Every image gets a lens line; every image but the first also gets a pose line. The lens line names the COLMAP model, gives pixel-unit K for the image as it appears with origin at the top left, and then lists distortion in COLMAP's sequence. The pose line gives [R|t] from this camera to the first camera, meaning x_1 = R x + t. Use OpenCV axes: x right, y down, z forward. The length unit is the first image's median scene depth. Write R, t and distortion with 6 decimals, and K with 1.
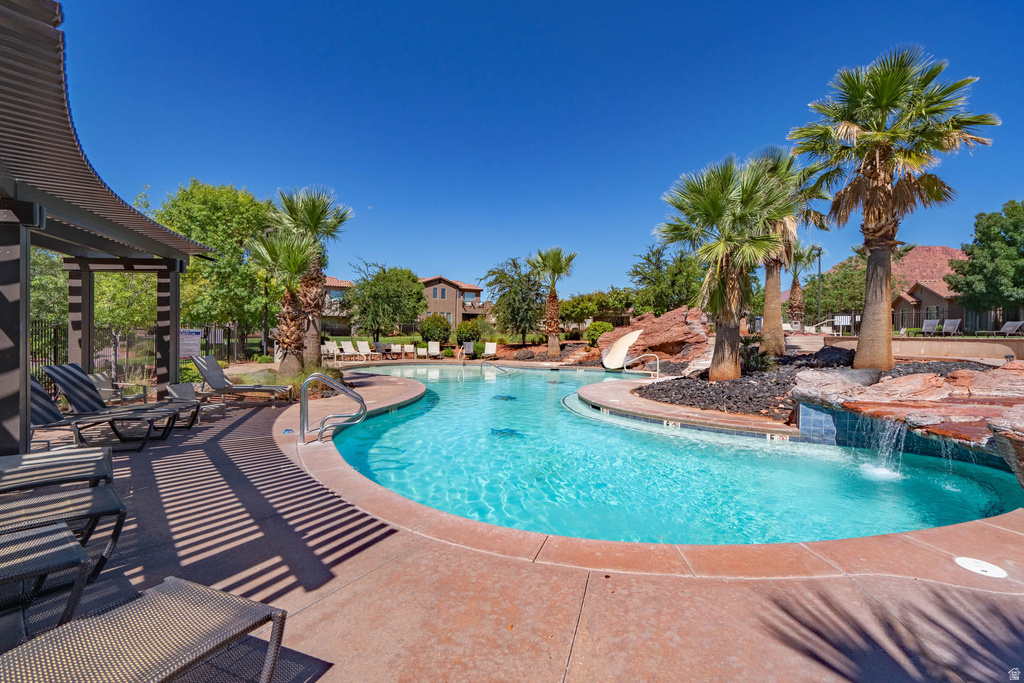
lens RADIAL K [[477.3, 0, 509.1], [0, 477.3, 345.0], [0, 0, 1]] dist [0.001127, 0.000219]
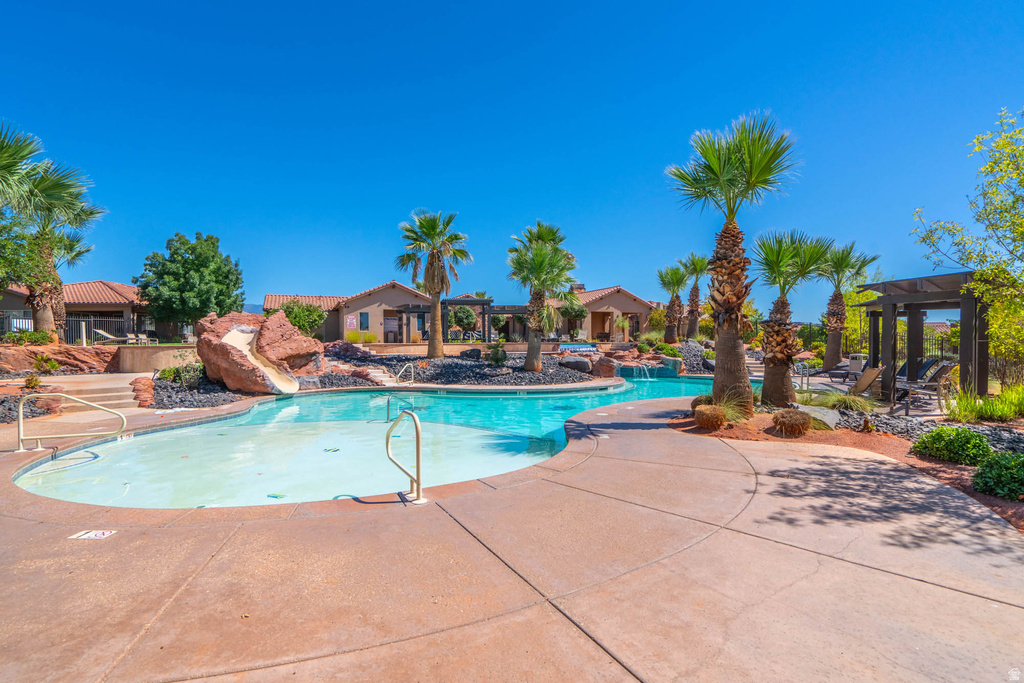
lens RADIAL K [[477.3, 0, 509.1], [0, 477.3, 345.0], [0, 0, 1]] dist [0.001127, 0.000219]
pose [[-0.440018, -0.017609, 0.897816, -0.565473], [0.021489, 0.999315, 0.030131, -0.037499], [-0.897732, 0.032552, -0.439338, 0.996041]]
